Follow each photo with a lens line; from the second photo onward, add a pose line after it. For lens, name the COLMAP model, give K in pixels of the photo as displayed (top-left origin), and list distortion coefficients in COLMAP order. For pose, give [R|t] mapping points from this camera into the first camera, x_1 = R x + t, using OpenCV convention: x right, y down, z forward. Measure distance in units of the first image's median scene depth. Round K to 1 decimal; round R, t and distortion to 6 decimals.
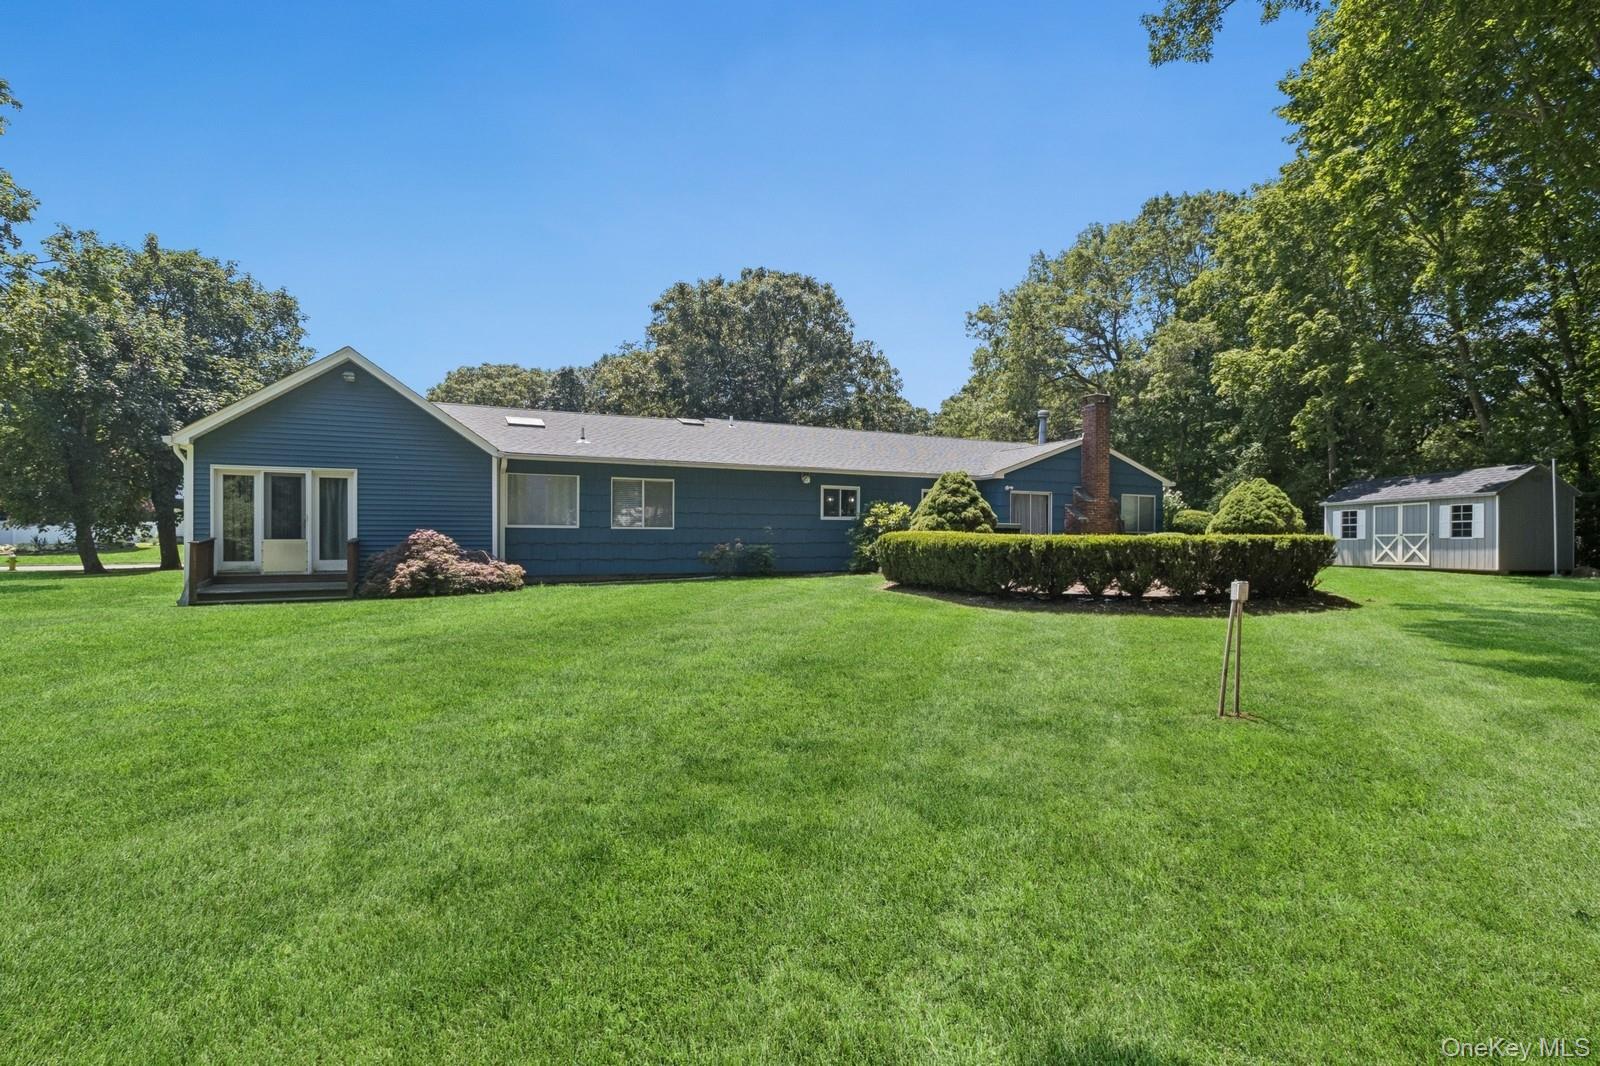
lens RADIAL K [[743.1, 0, 811.4], [0, 743.1, 535.4], [0, 0, 1]] dist [0.000024, 0.000090]
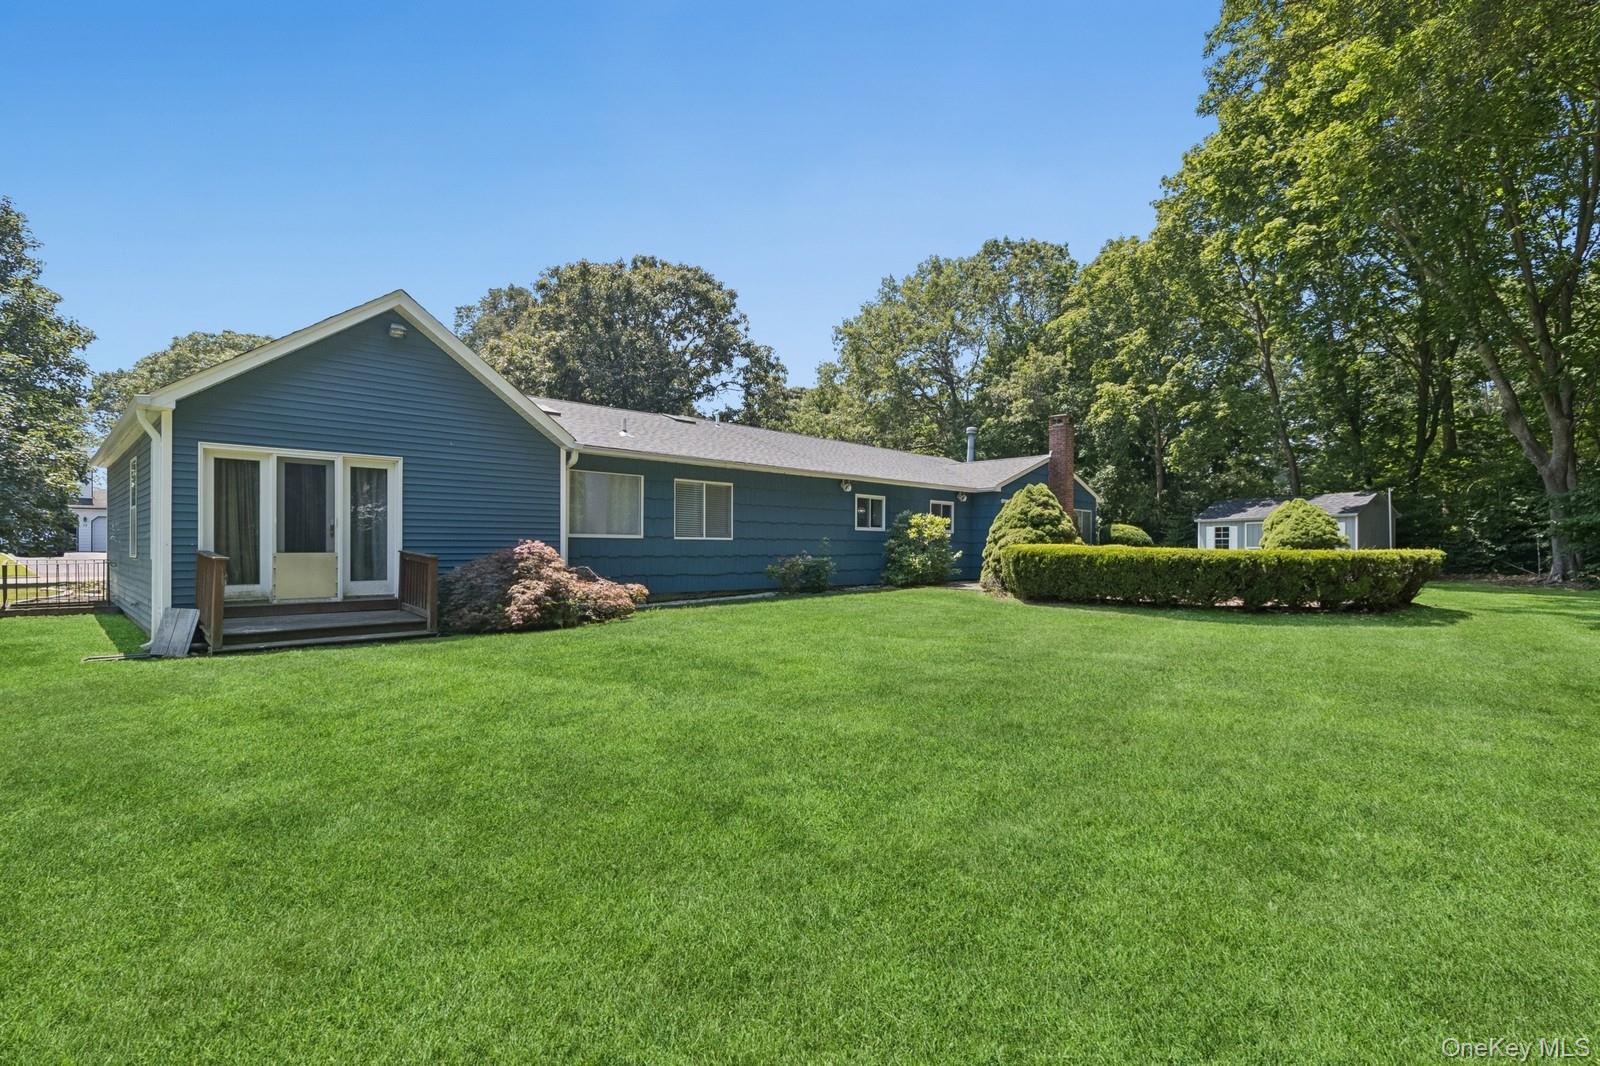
lens RADIAL K [[733.4, 0, 802.0], [0, 733.4, 543.1], [0, 0, 1]] dist [0.000736, 0.000525]
pose [[0.948581, 0.004170, 0.316507, -0.358047], [-0.003858, 0.999991, -0.001613, -0.003397], [-0.316511, 0.000309, 0.948589, 0.141780]]
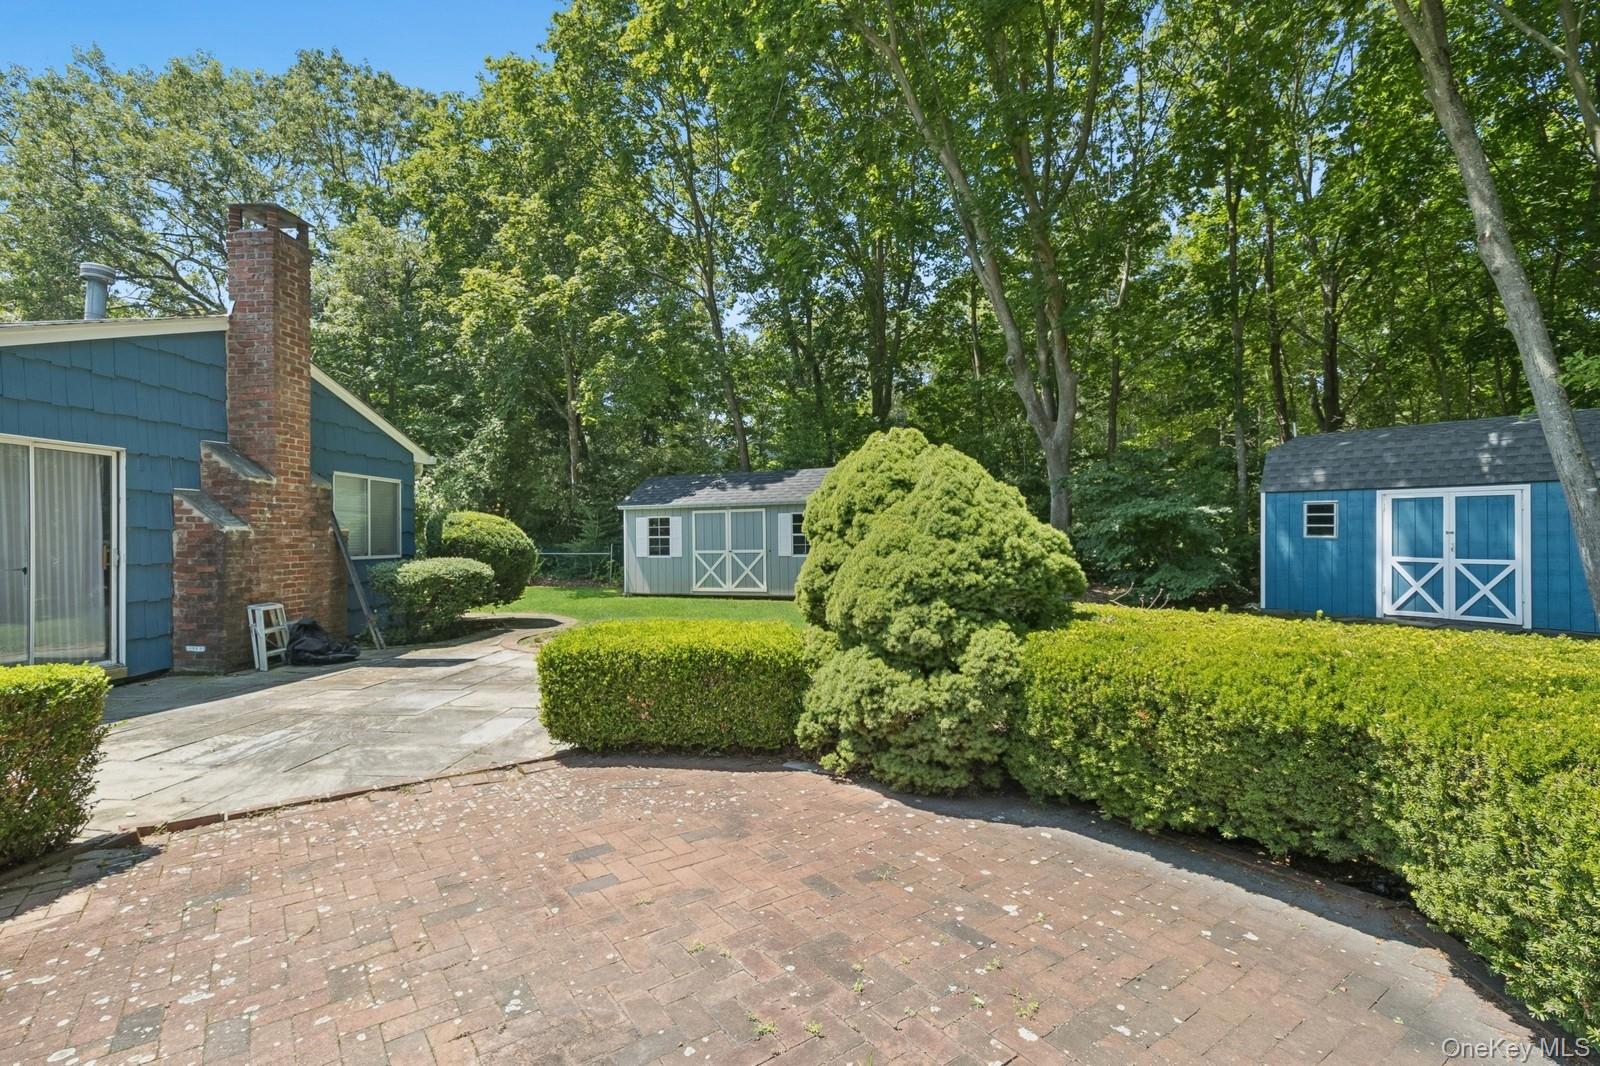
lens RADIAL K [[733.4, 0, 802.0], [0, 733.4, 543.1], [0, 0, 1]] dist [0.000736, 0.000525]
pose [[0.494748, -0.015187, 0.868904, 0.224056], [0.006013, 0.999883, 0.014052, -0.022793], [-0.869016, -0.001727, 0.494781, 0.685548]]
